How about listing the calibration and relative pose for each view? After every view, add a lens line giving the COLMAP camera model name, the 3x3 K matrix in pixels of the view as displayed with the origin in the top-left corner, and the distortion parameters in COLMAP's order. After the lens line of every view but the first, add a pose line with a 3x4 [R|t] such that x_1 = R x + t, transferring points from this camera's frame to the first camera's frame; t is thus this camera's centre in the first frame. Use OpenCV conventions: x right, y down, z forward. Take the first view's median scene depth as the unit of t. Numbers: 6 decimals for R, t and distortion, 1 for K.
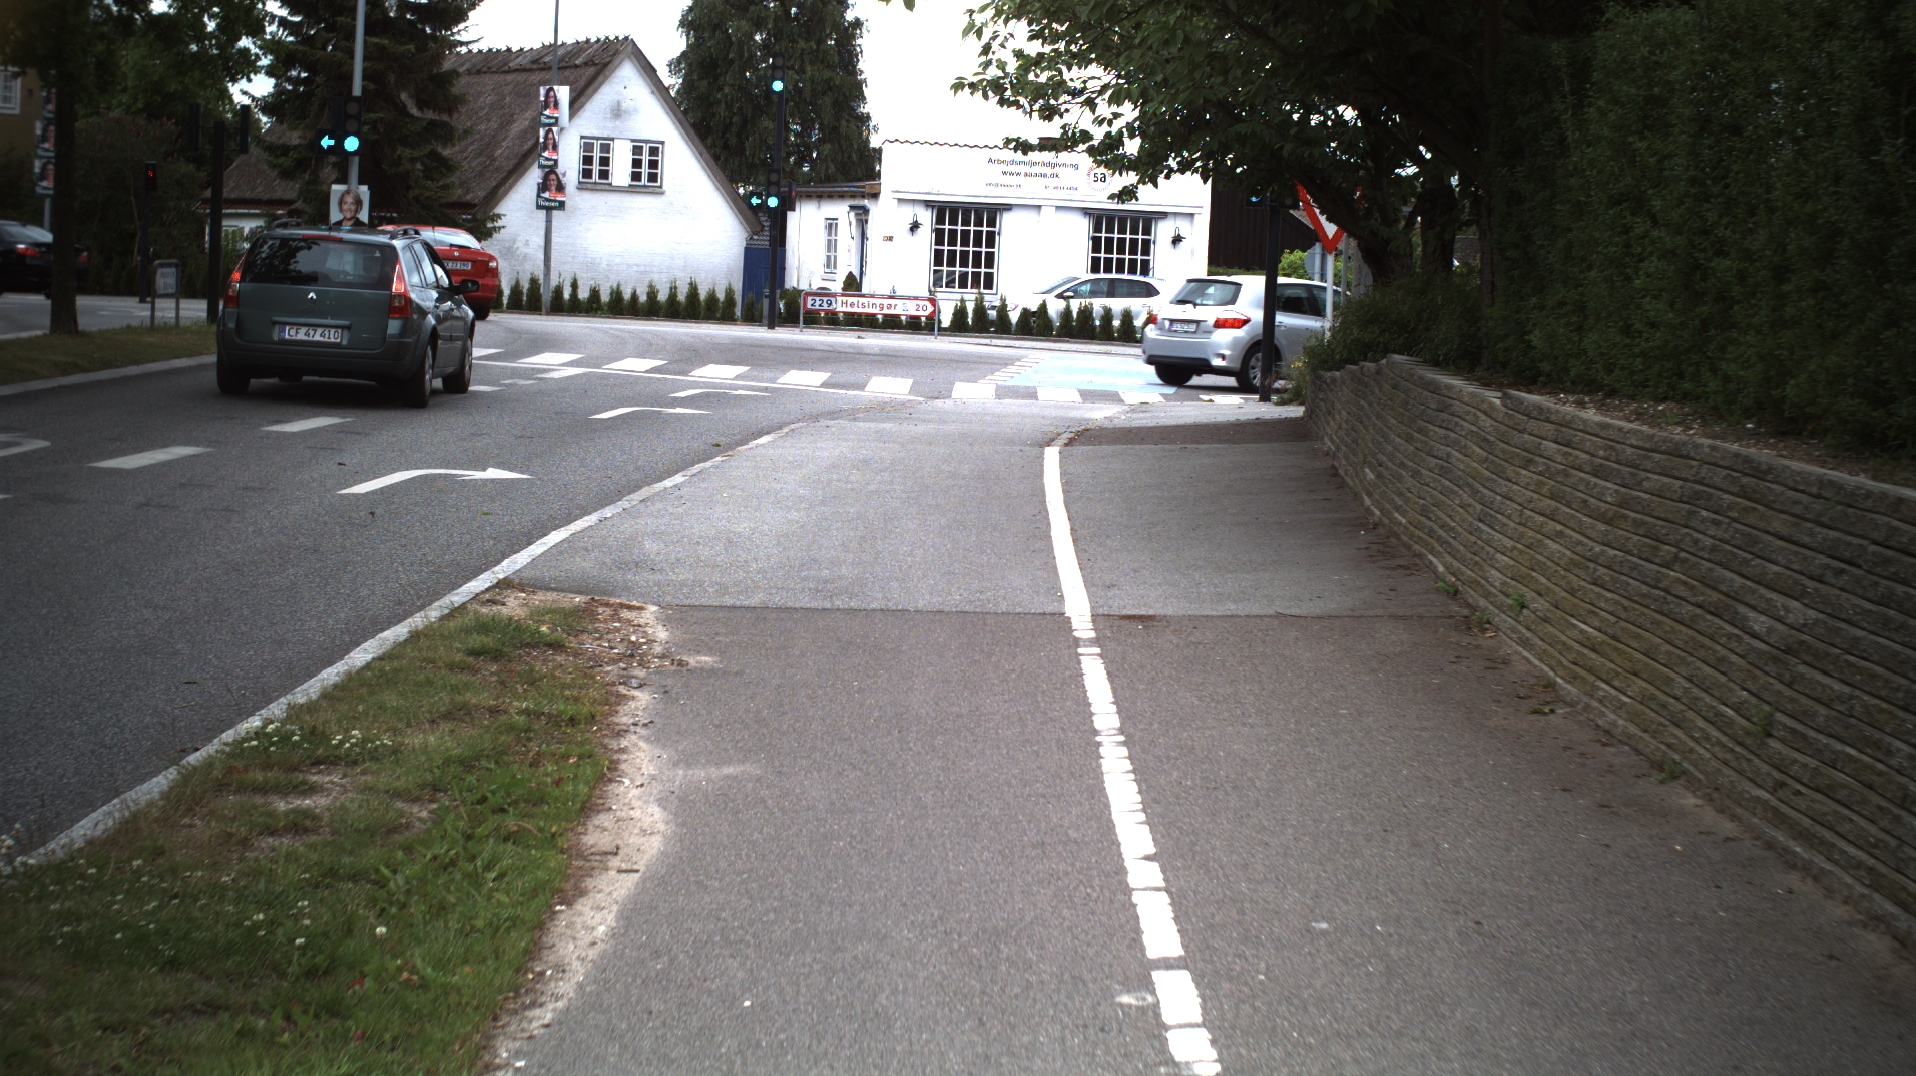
lens RADIAL K [[3448.2, 0, 958.0], [0, 3448.2, 538.0], [0, 0, 1]] dist [-0.297753, 0.462678]
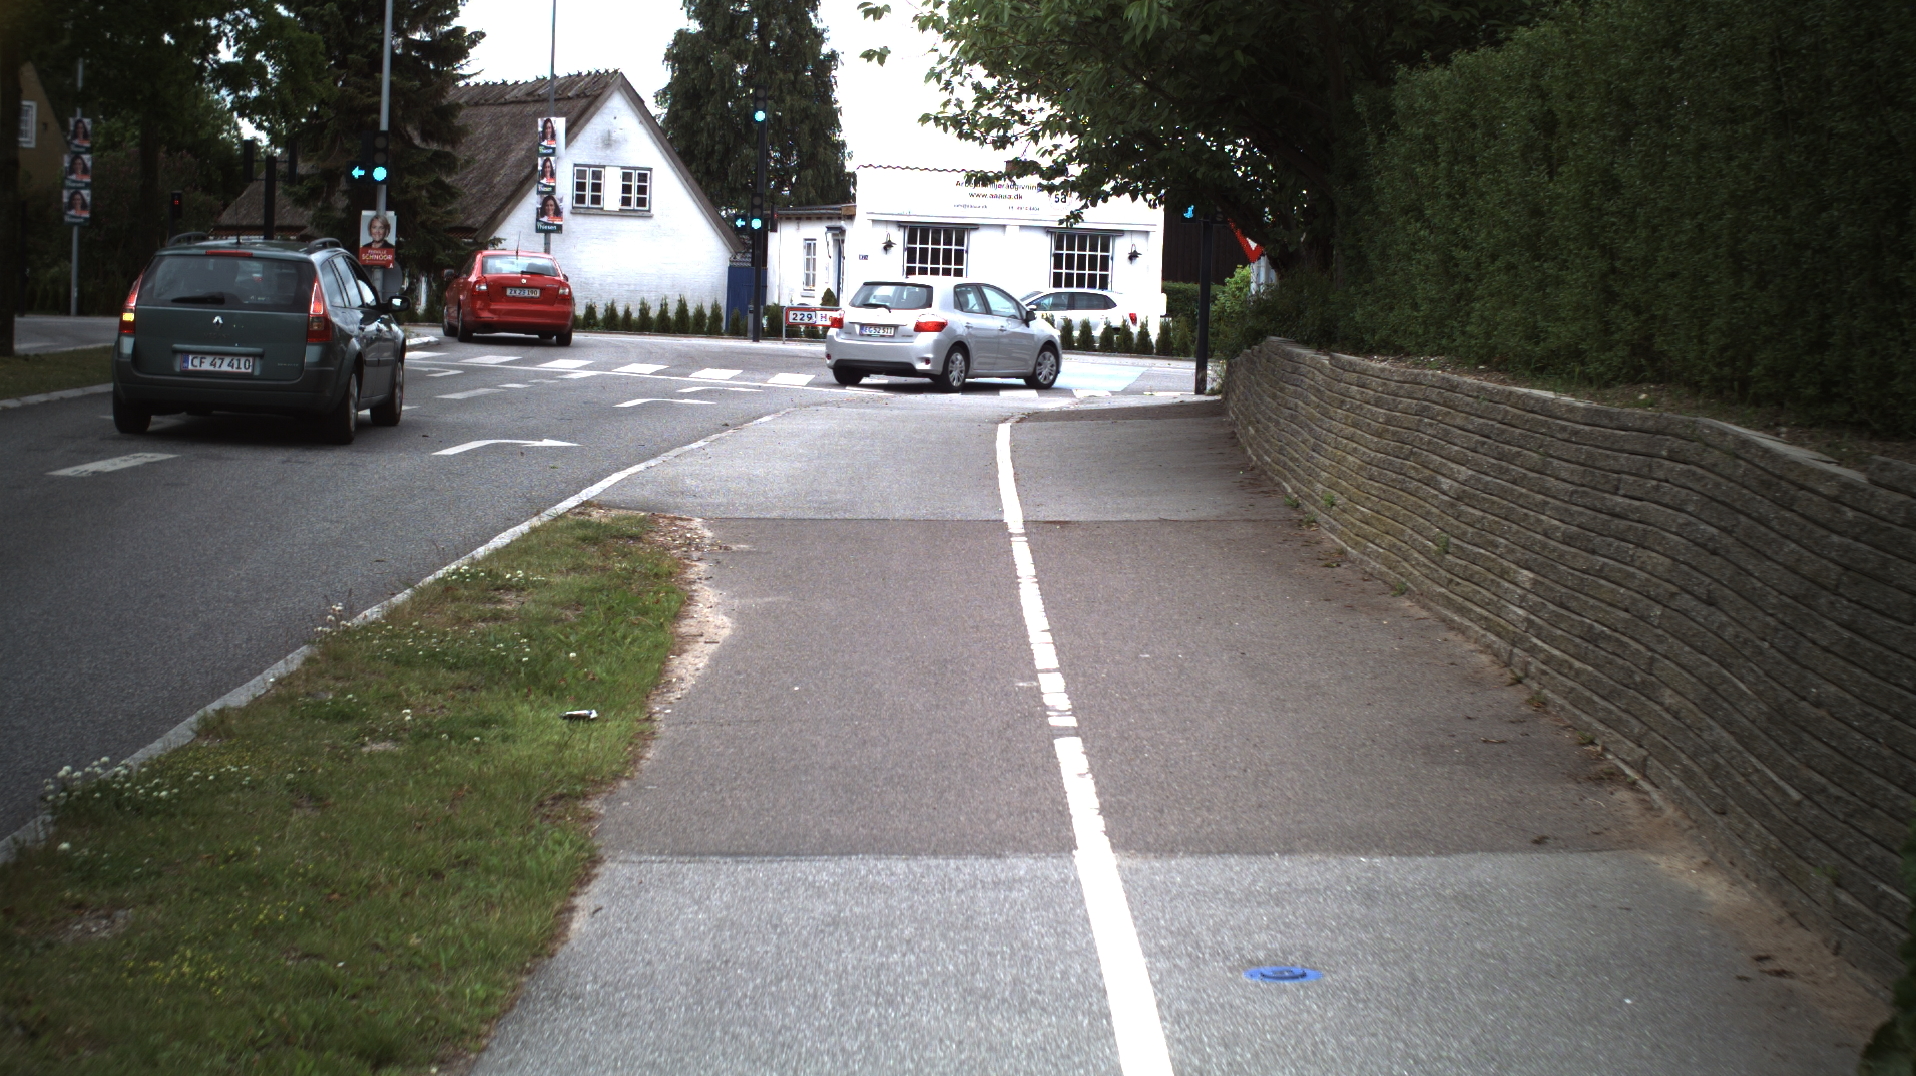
lens RADIAL K [[3448.2, 0, 958.0], [0, 3448.2, 538.0], [0, 0, 1]] dist [-0.297753, 0.462678]
pose [[0.999928, -0.009613, 0.007122, 0.000677], [0.009658, 0.999933, -0.006344, 0.007470], [-0.007060, 0.006413, 0.999955, -0.070685]]
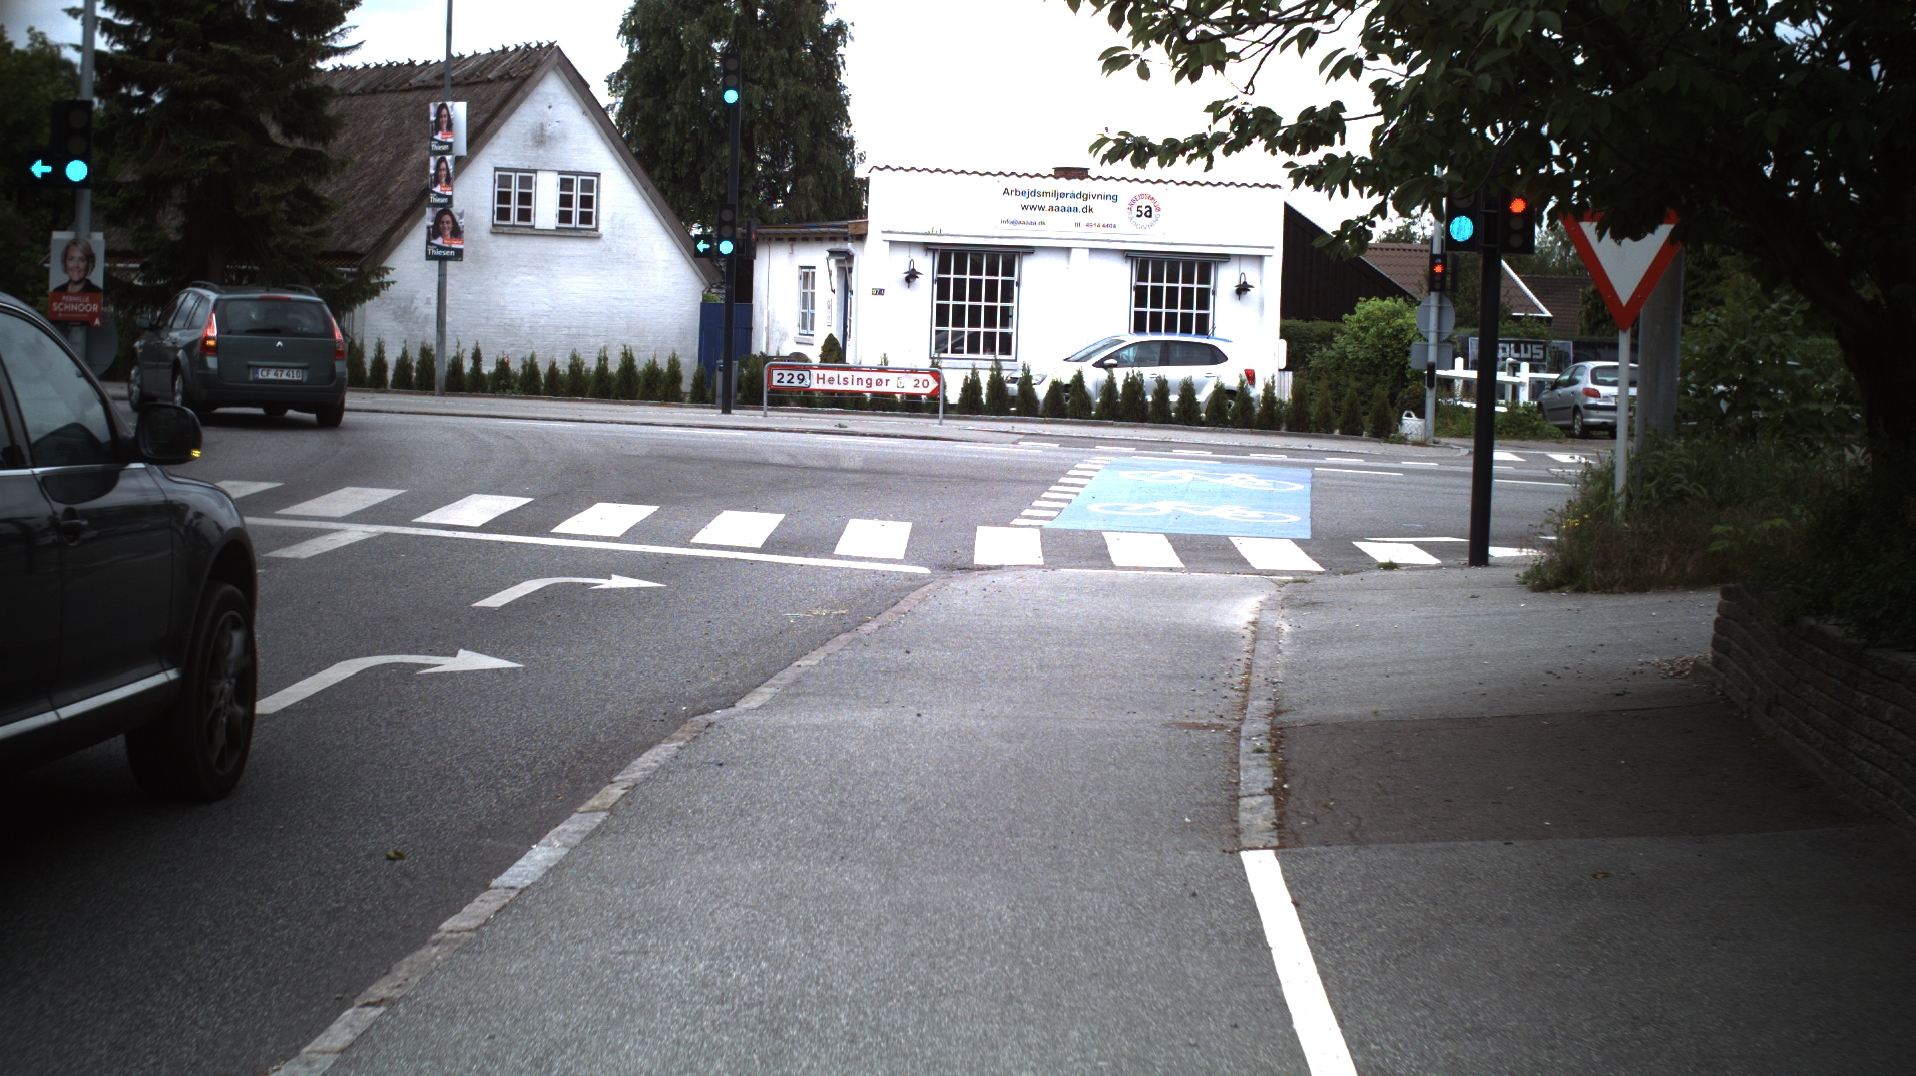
lens RADIAL K [[3448.2, 0, 958.0], [0, 3448.2, 538.0], [0, 0, 1]] dist [-0.297753, 0.462678]
pose [[0.999939, -0.011041, 0.000138, -0.002693], [0.011042, 0.999871, -0.011637, -0.021223], [-0.000009, 0.011638, 0.999932, 0.211518]]
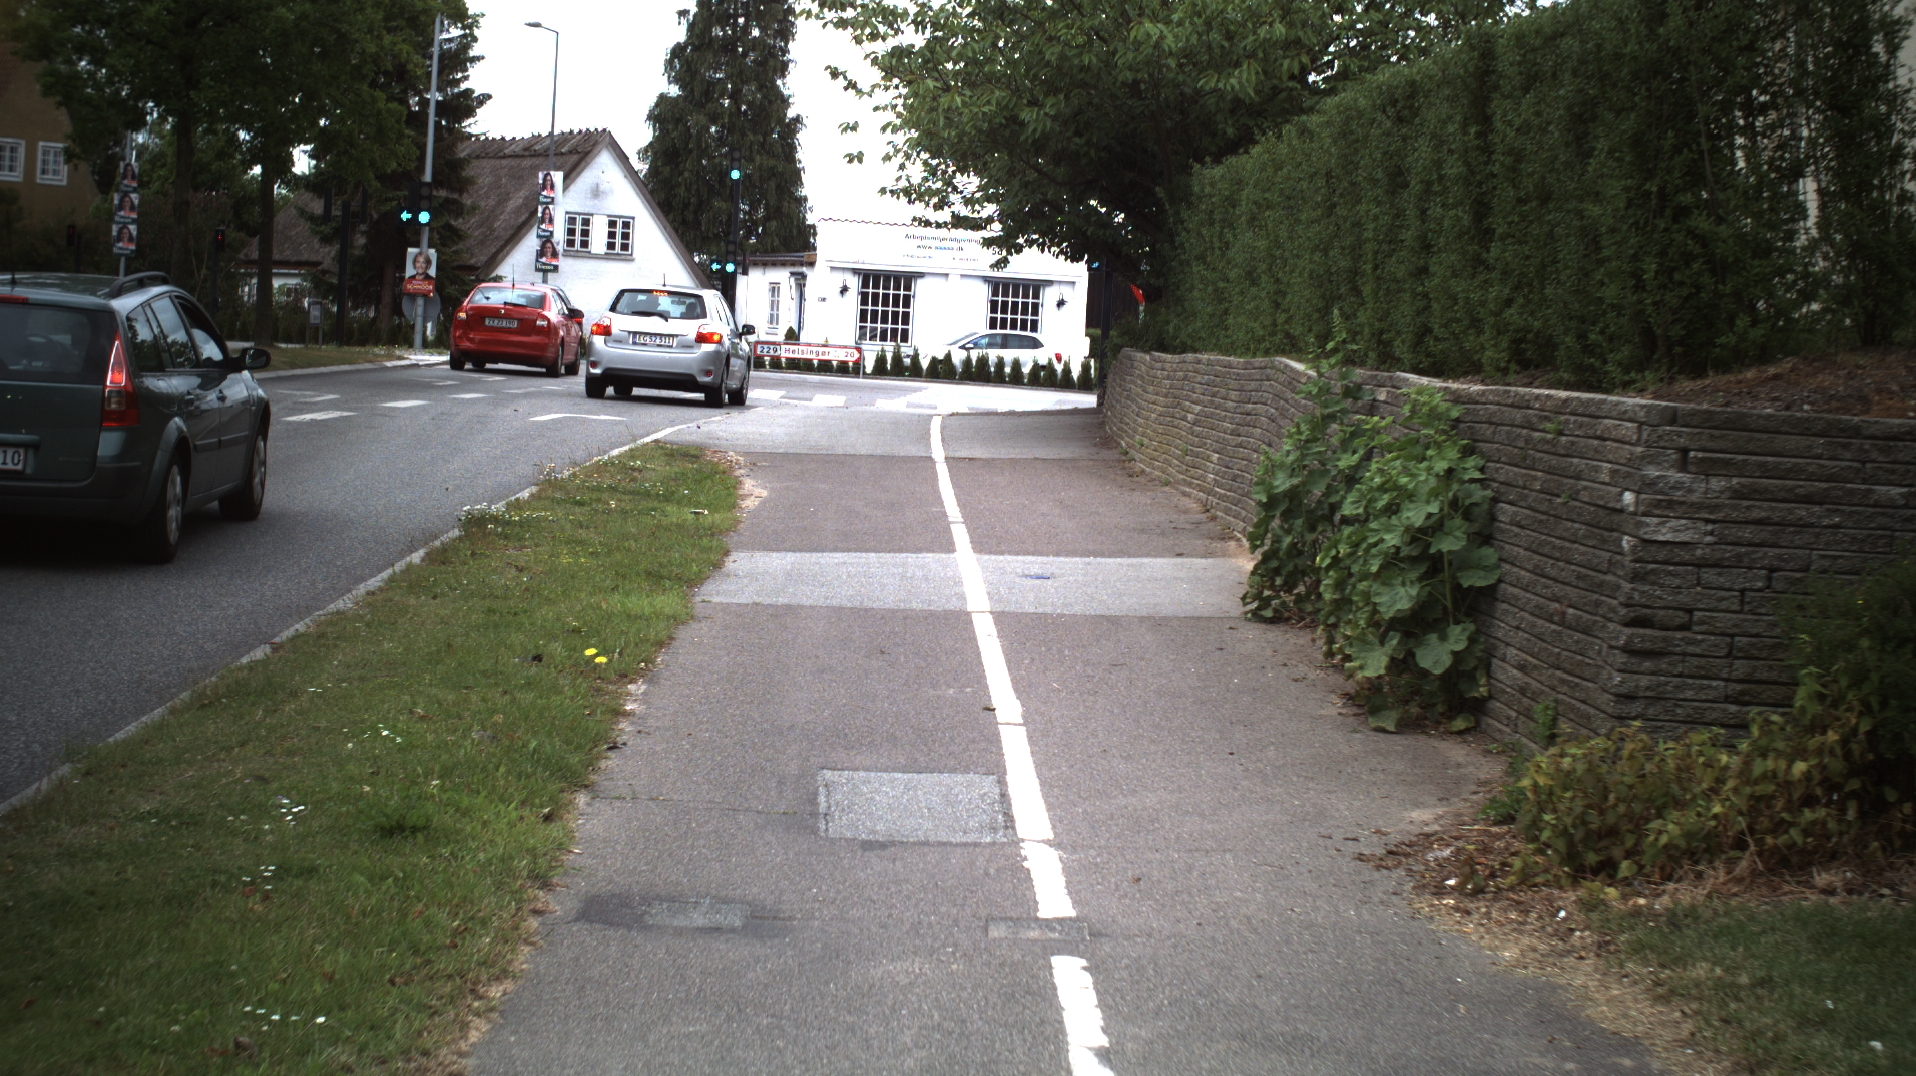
lens RADIAL K [[3448.2, 0, 958.0], [0, 3448.2, 538.0], [0, 0, 1]] dist [-0.297753, 0.462678]
pose [[0.999669, 0.010105, 0.023673, -0.000279], [-0.009587, 0.999714, -0.021922, 0.023166], [-0.023888, 0.021688, 0.999479, -0.212197]]
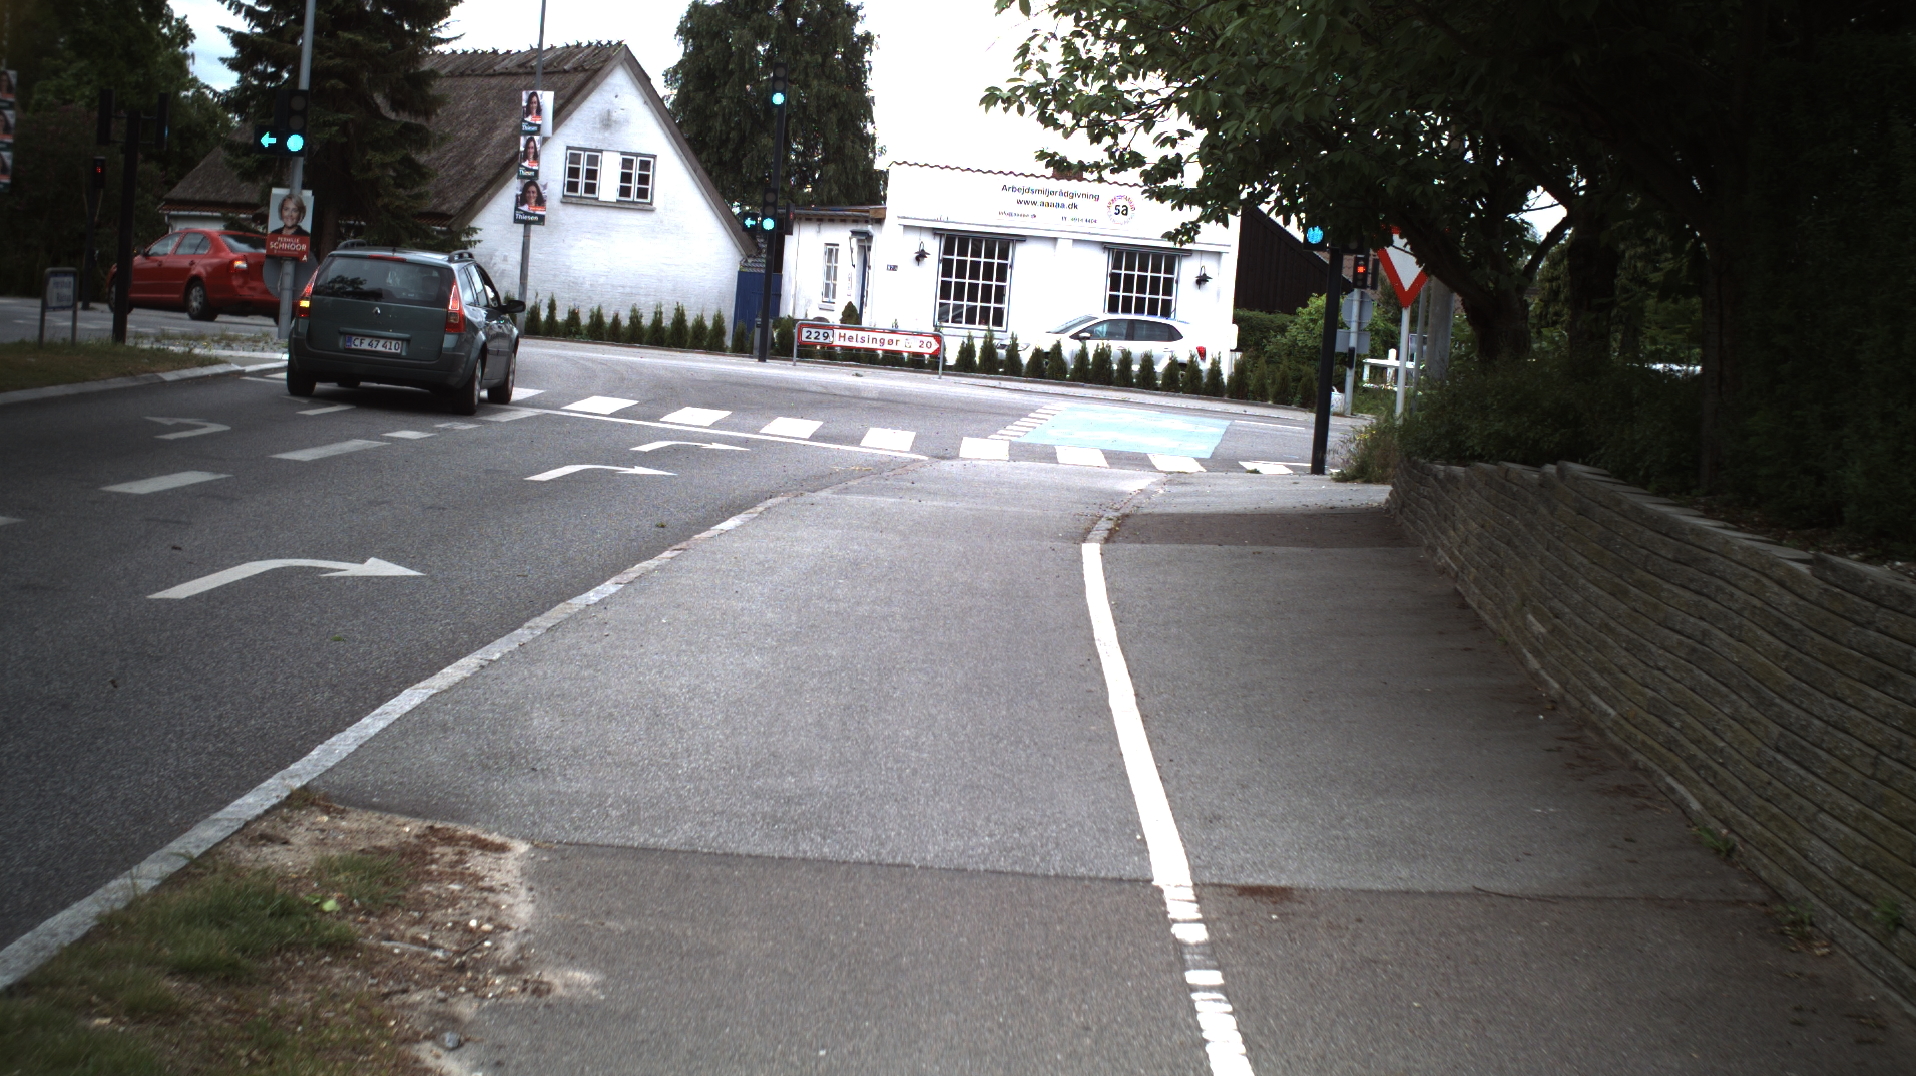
lens RADIAL K [[3448.2, 0, 958.0], [0, 3448.2, 538.0], [0, 0, 1]] dist [-0.297753, 0.462678]
pose [[0.999389, 0.034886, 0.002099, -0.001851], [-0.034868, 0.999360, -0.007975, -0.007248], [-0.002375, 0.007896, 0.999966, 0.070331]]
